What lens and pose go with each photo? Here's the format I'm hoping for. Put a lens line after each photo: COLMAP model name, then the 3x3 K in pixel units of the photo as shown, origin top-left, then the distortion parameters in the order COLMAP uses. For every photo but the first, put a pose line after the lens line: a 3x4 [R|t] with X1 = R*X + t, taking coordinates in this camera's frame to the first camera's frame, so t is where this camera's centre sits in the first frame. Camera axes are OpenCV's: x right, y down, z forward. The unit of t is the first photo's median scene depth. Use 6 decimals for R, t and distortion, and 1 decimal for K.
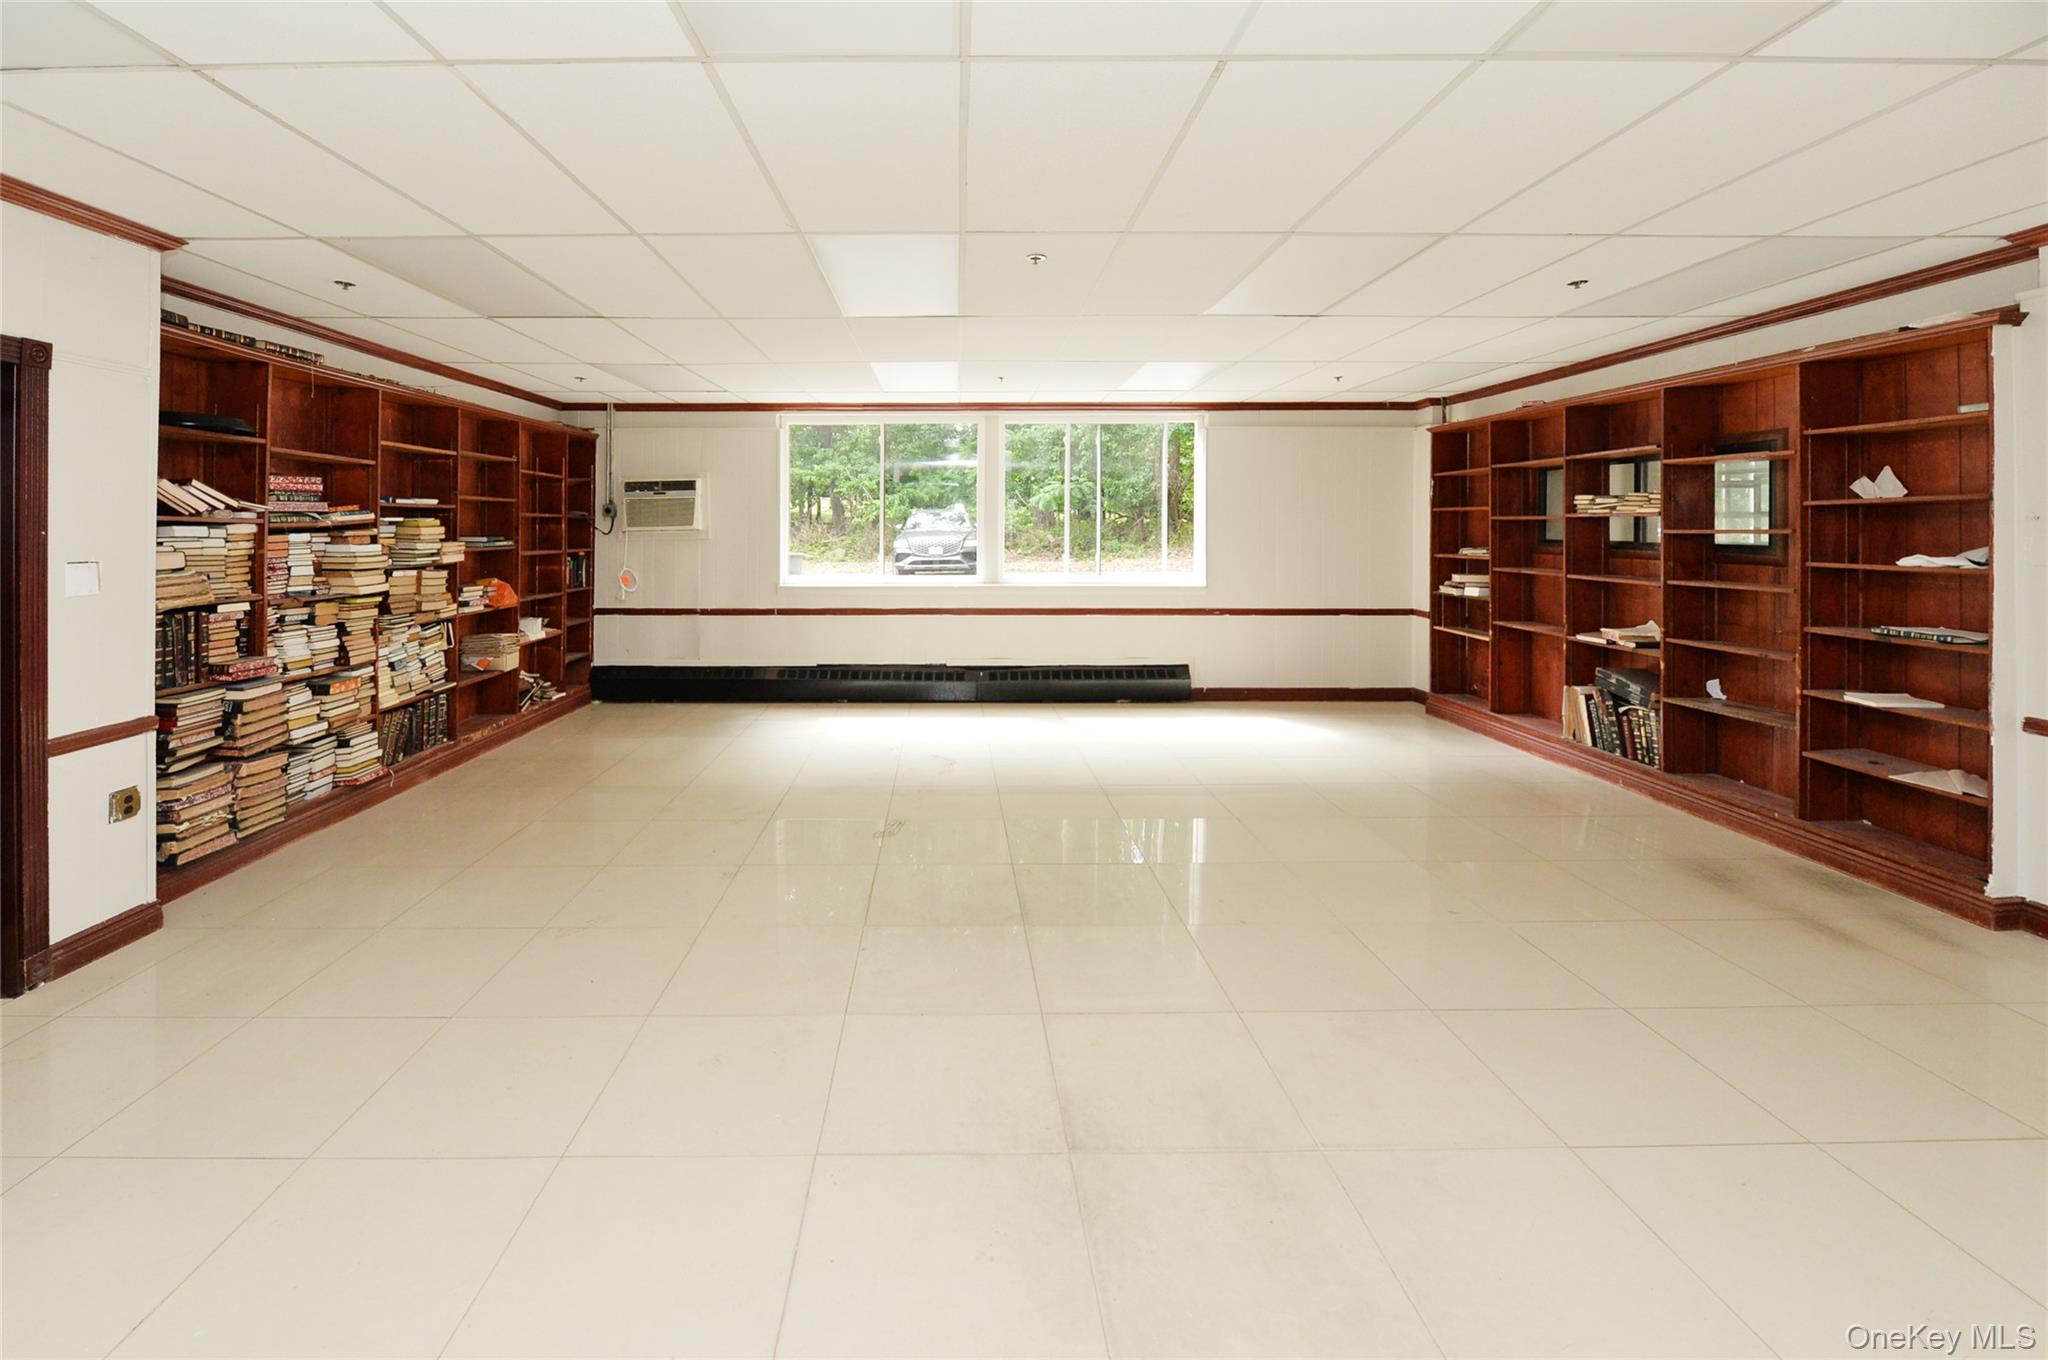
lens RADIAL K [[873.5, 0, 953.0], [0, 873.5, 523.9], [0, 0, 1]] dist [-0.000183, -0.000991]
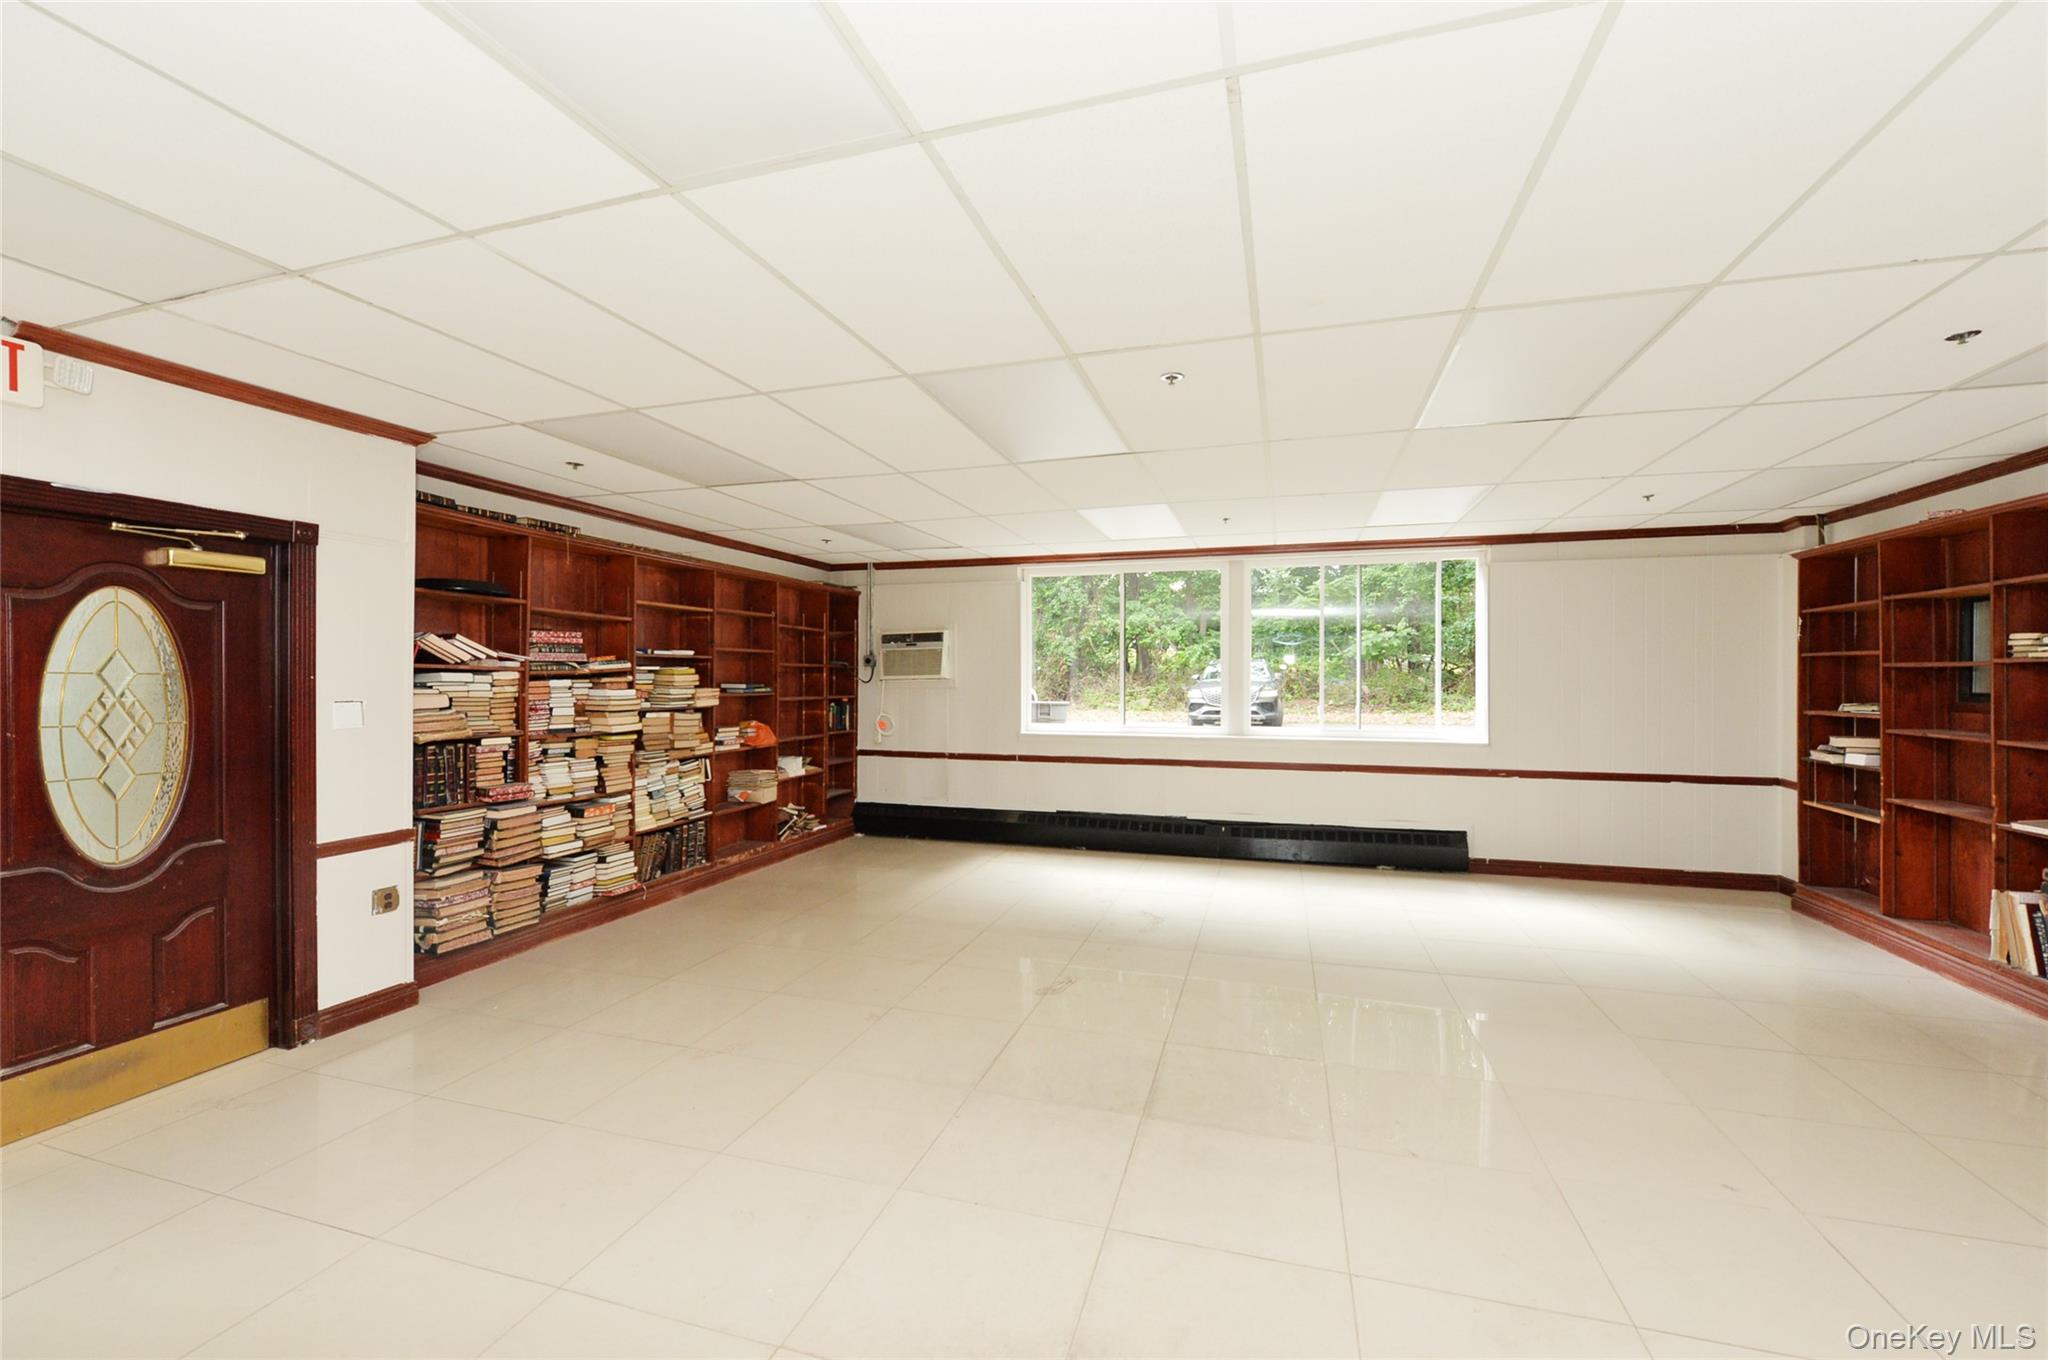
lens RADIAL K [[825.3, 0, 1030.0], [0, 825.3, 671.4], [0, 0, 1]] dist [-0.002488, 0.000102]
pose [[0.953939, -0.000811, -0.300000, 0.140345], [-0.000518, 0.999990, -0.004350, 0.003195], [0.300000, 0.004305, 0.953929, 0.093156]]
